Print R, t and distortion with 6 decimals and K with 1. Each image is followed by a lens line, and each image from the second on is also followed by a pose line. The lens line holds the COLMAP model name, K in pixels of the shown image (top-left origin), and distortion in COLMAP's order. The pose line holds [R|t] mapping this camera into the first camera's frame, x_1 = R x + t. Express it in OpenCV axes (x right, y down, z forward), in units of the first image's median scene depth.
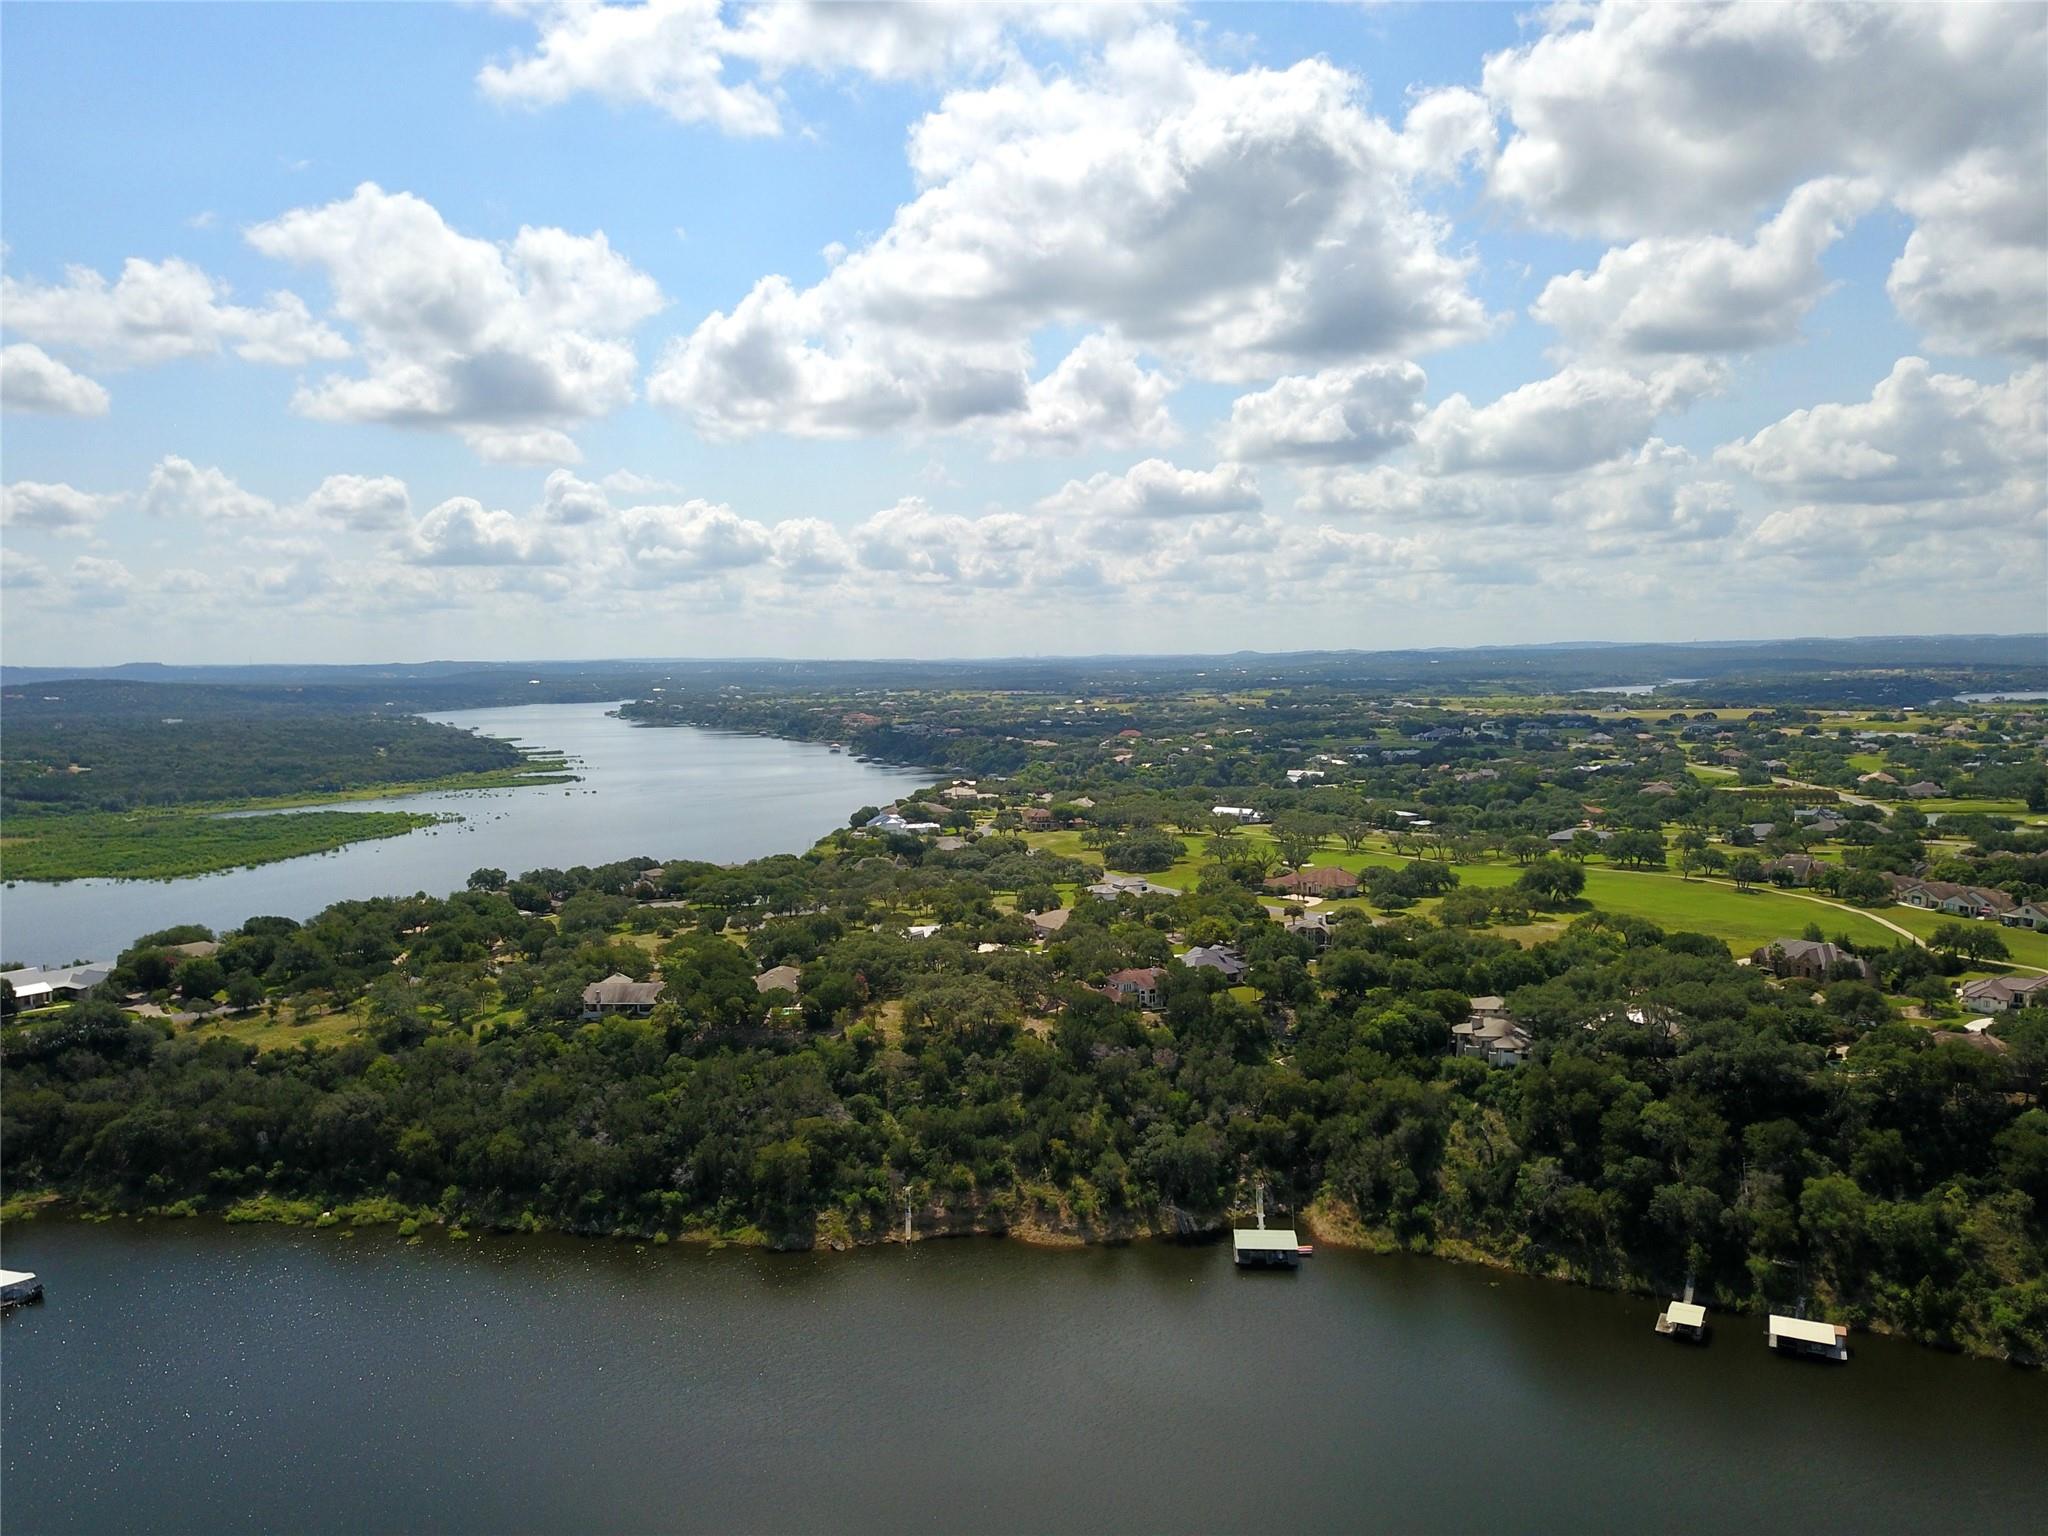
lens RADIAL K [[1557.1, 0, 1024.0], [0, 1557.1, 768.0], [0, 0, 1]] dist [0.029919, -0.075265]
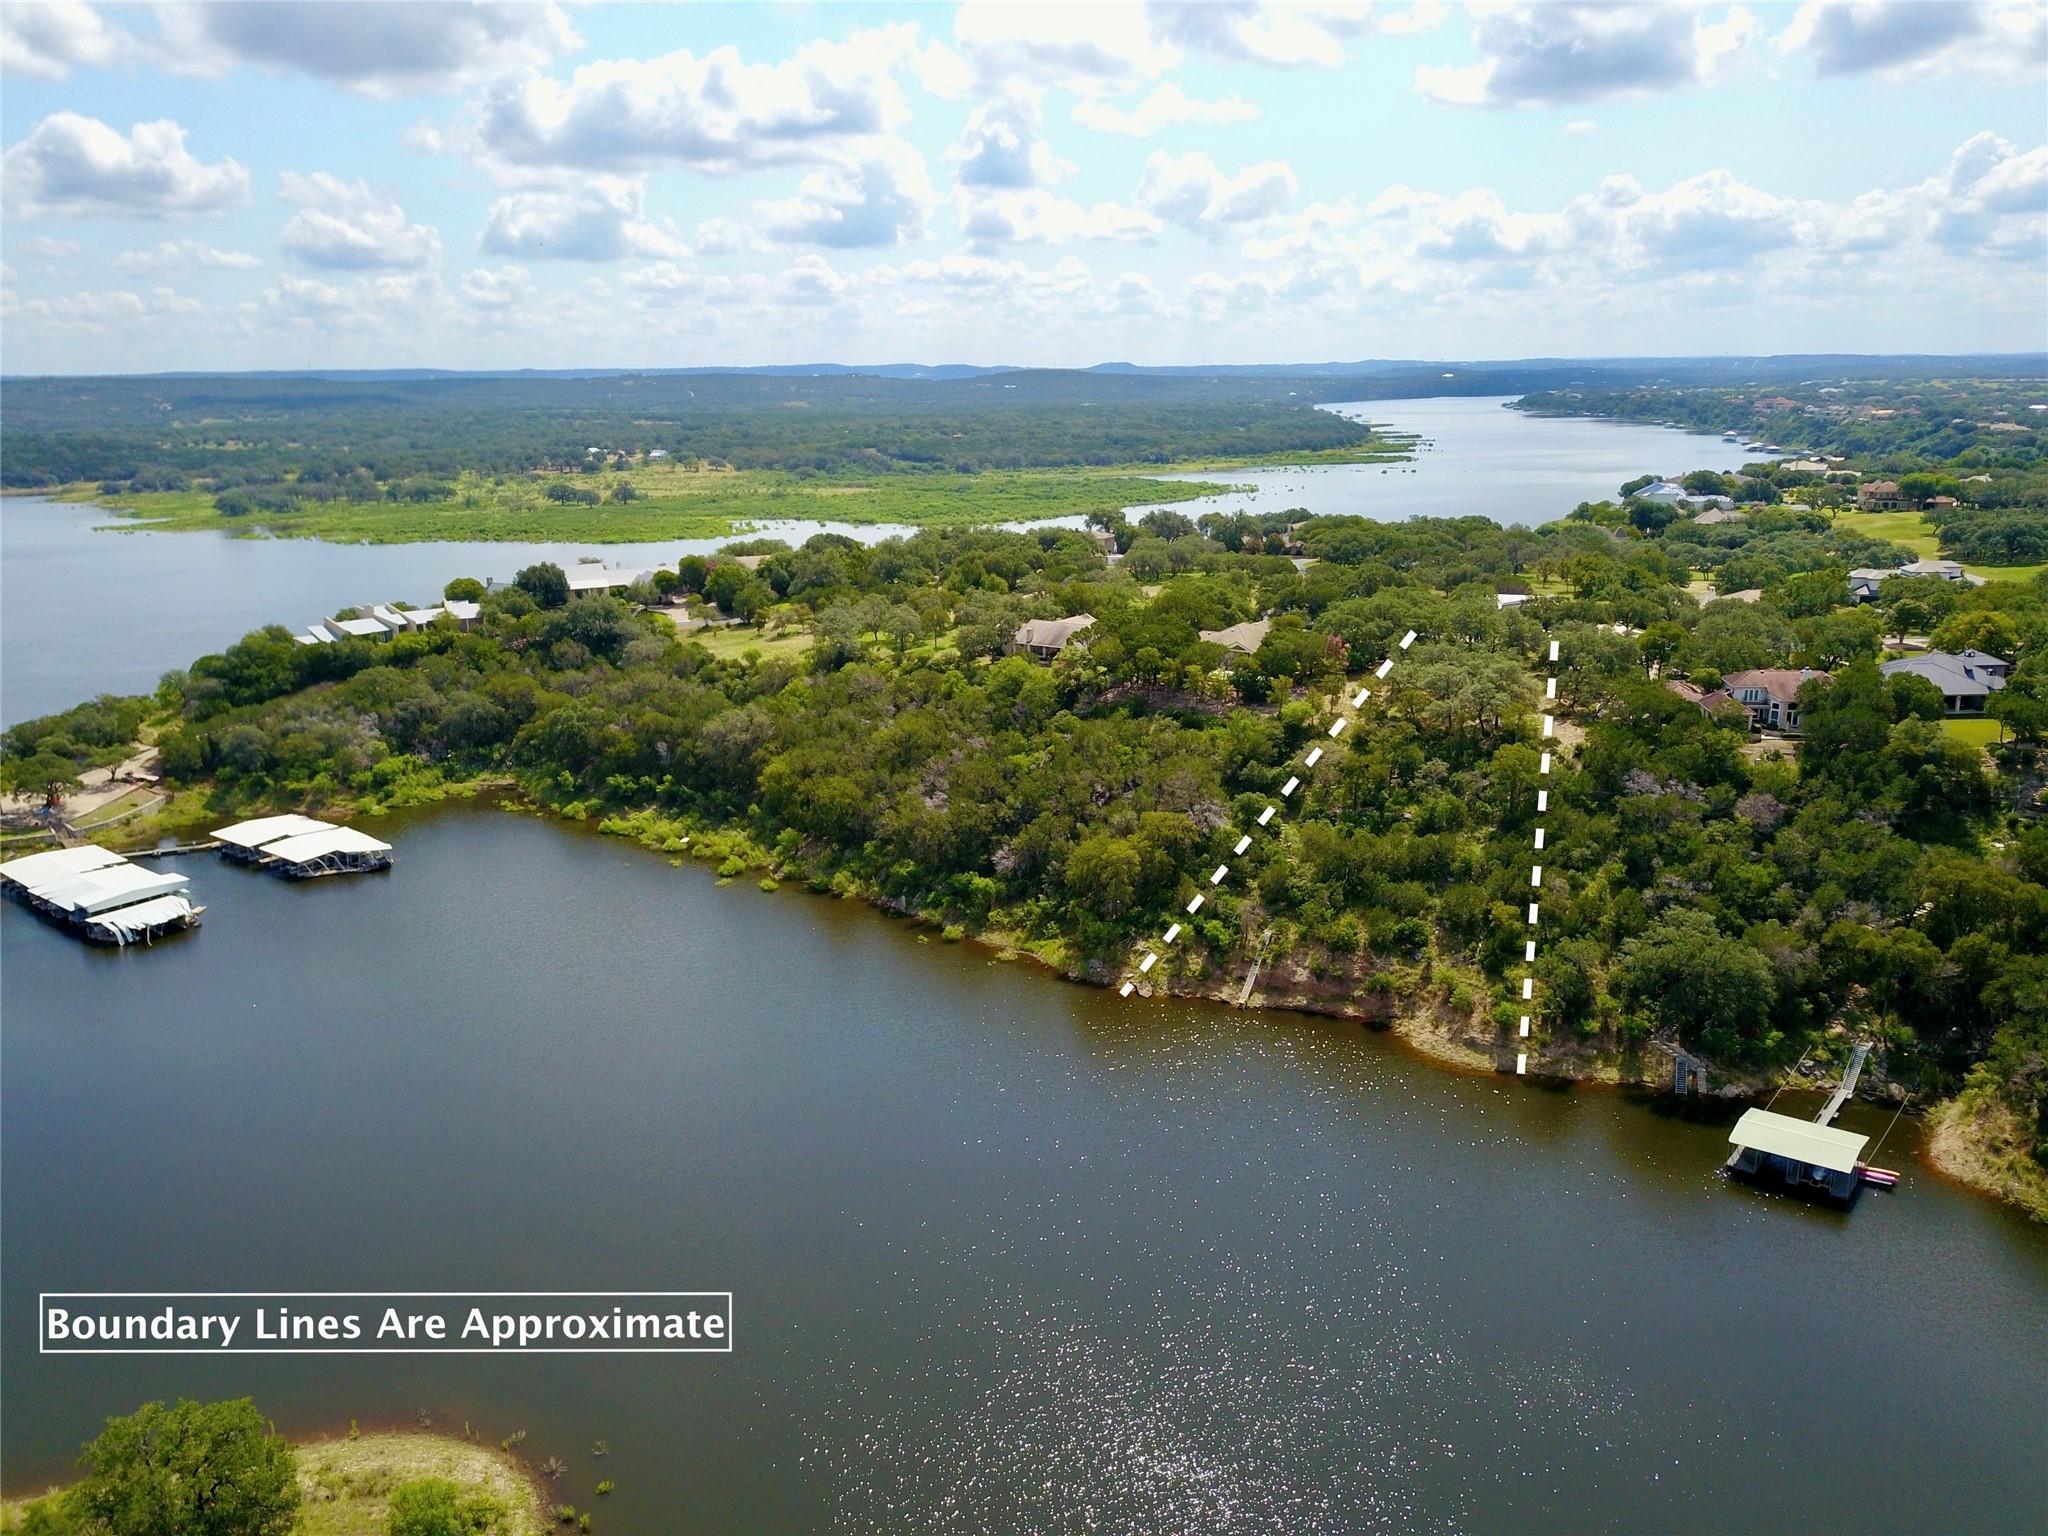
lens RADIAL K [[1565.9, 0, 1018.9], [0, 1565.9, 786.1], [0, 0, 1]] dist [0.011301, -0.005707]
pose [[0.836784, 0.138608, -0.529698, 0.188373], [-0.033188, 0.978488, 0.203617, 0.070076], [0.546526, -0.152803, 0.823383, 0.382738]]
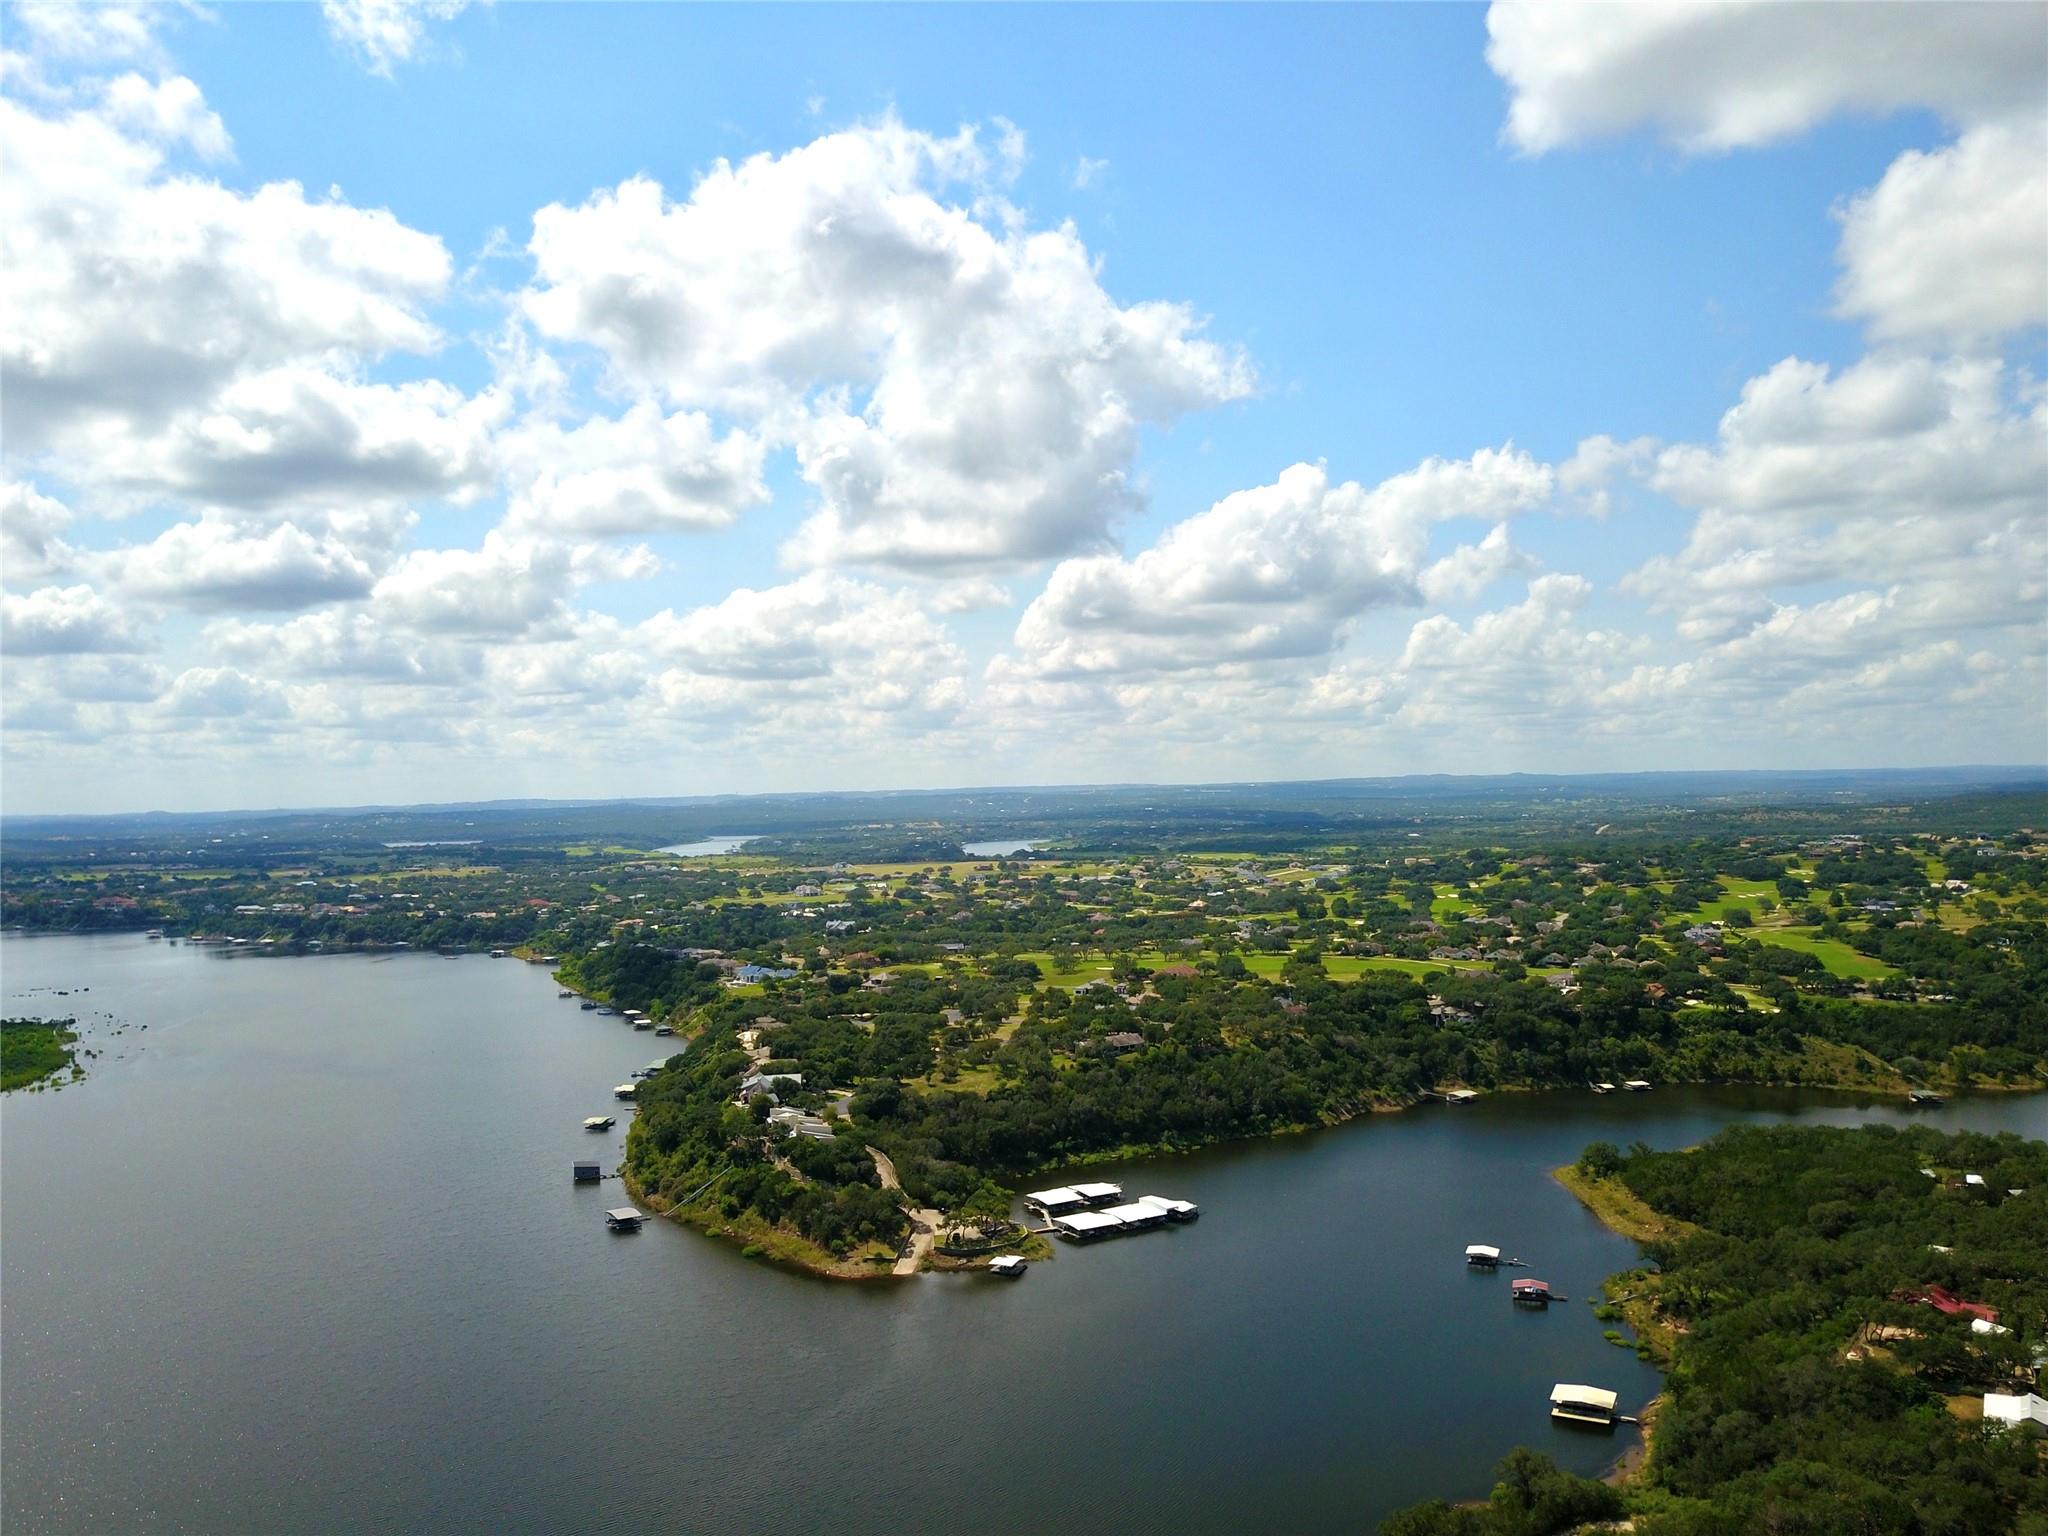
lens RADIAL K [[1565.9, 0, 1018.9], [0, 1565.9, 786.1], [0, 0, 1]] dist [0.011301, -0.005707]
pose [[0.784551, -0.000887, 0.620064, -1.821539], [0.055196, 0.996129, -0.068414, -0.050053], [-0.617603, 0.087900, 0.781563, -0.523006]]
